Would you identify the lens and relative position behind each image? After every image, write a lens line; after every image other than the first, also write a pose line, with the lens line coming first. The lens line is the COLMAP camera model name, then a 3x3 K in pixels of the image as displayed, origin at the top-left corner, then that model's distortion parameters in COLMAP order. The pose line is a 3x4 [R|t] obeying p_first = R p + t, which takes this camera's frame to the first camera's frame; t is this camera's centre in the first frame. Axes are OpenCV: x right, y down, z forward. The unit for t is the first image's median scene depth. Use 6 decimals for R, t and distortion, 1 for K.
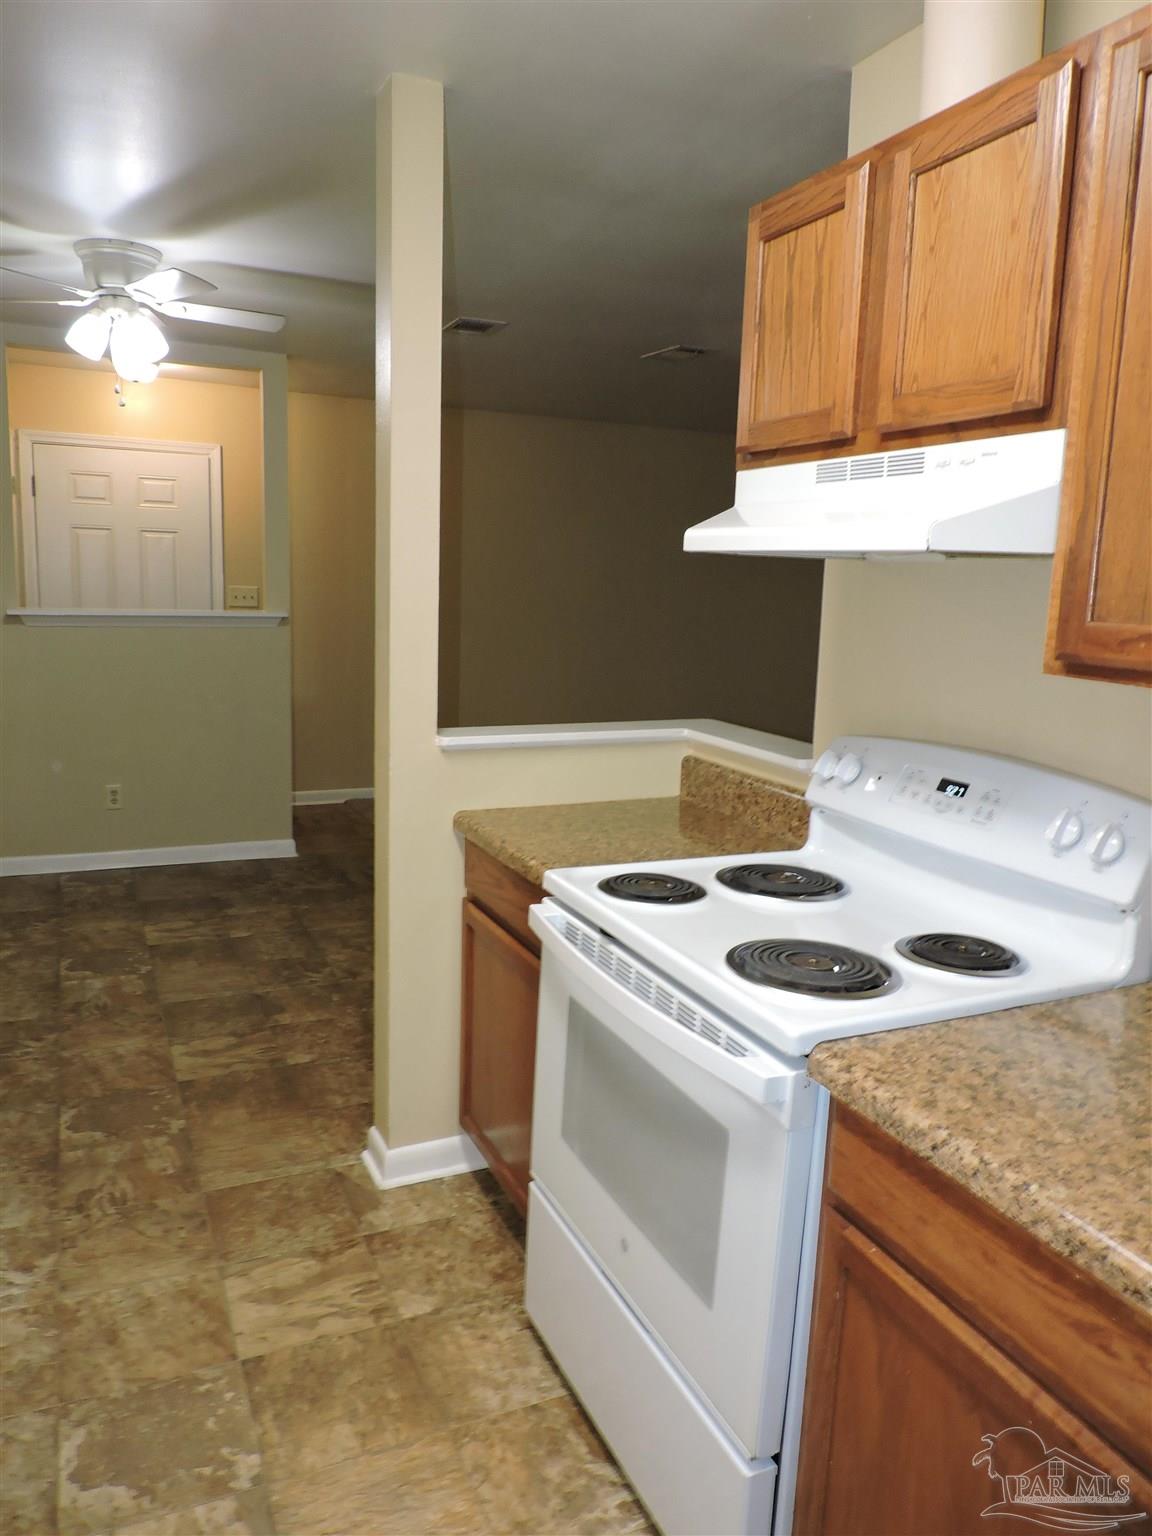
lens RADIAL K [[1096.8, 0, 571.9], [0, 1096.8, 760.5], [0, 0, 1]] dist [-0.025619, 0.009761]
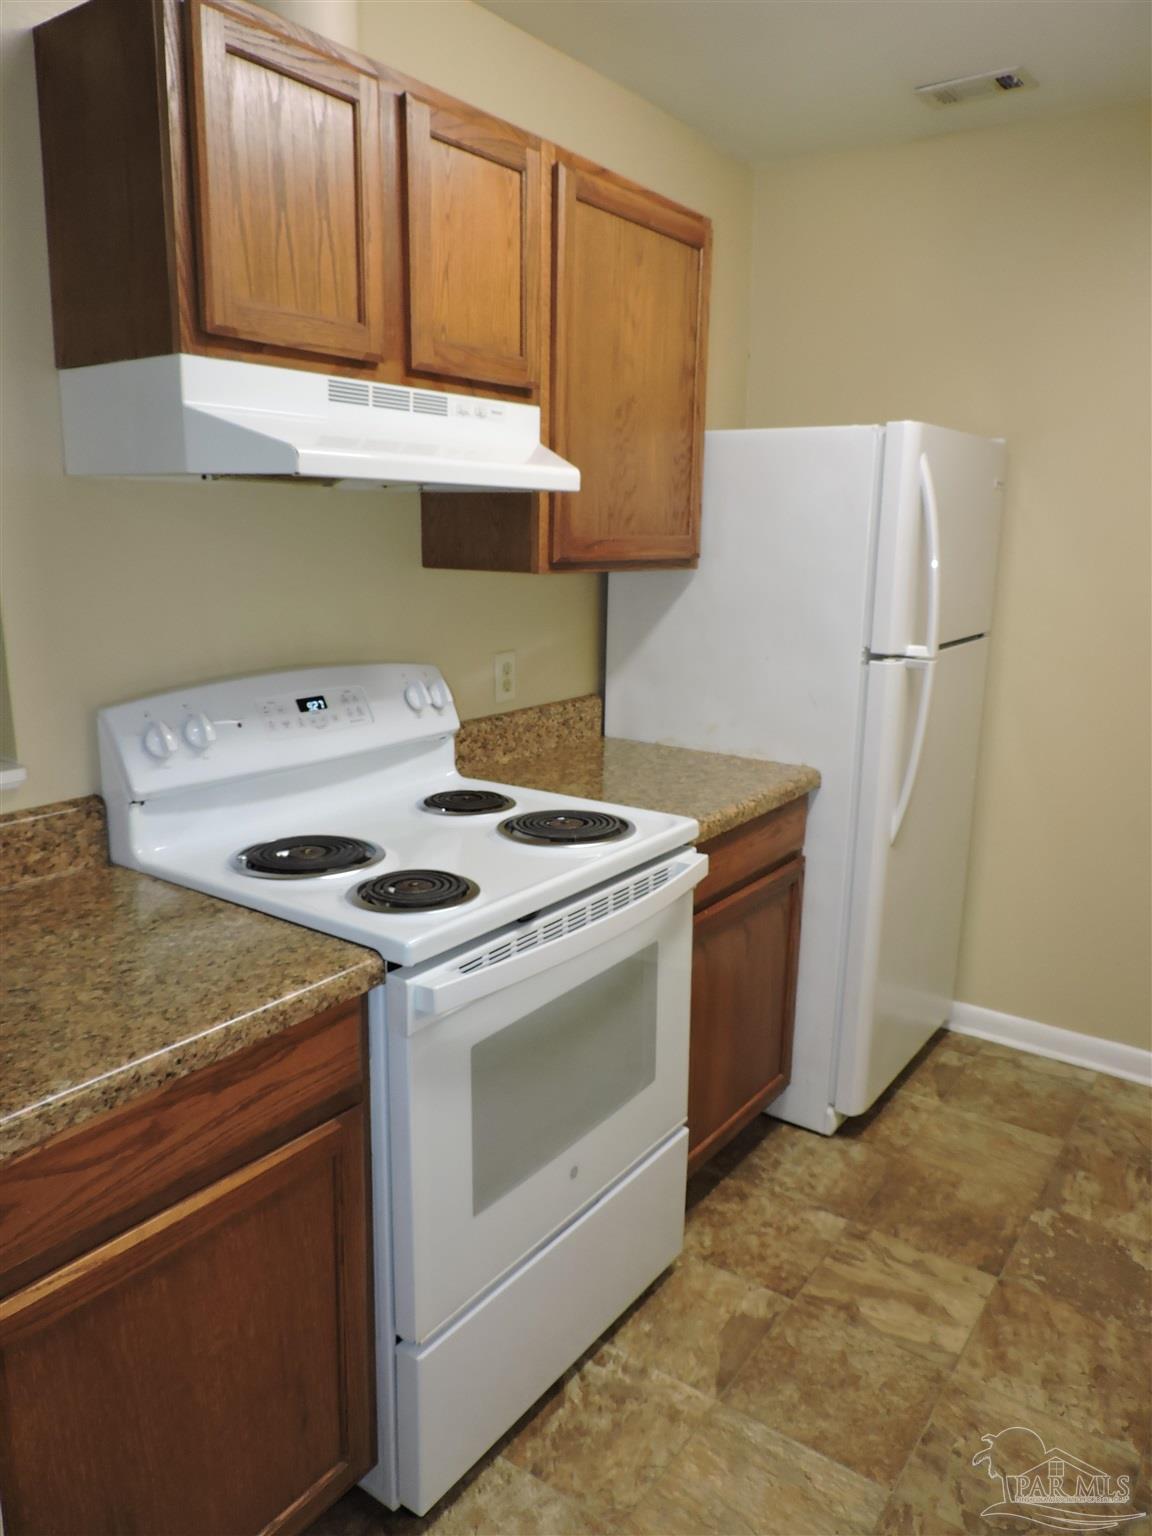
lens RADIAL K [[1096.8, 0, 571.9], [0, 1096.8, 760.5], [0, 0, 1]] dist [-0.025619, 0.009761]
pose [[-0.500823, -0.222788, 0.836387, -0.817451], [0.113200, 0.941148, 0.318476, -0.294333], [-0.858116, 0.254179, -0.446128, 1.591615]]
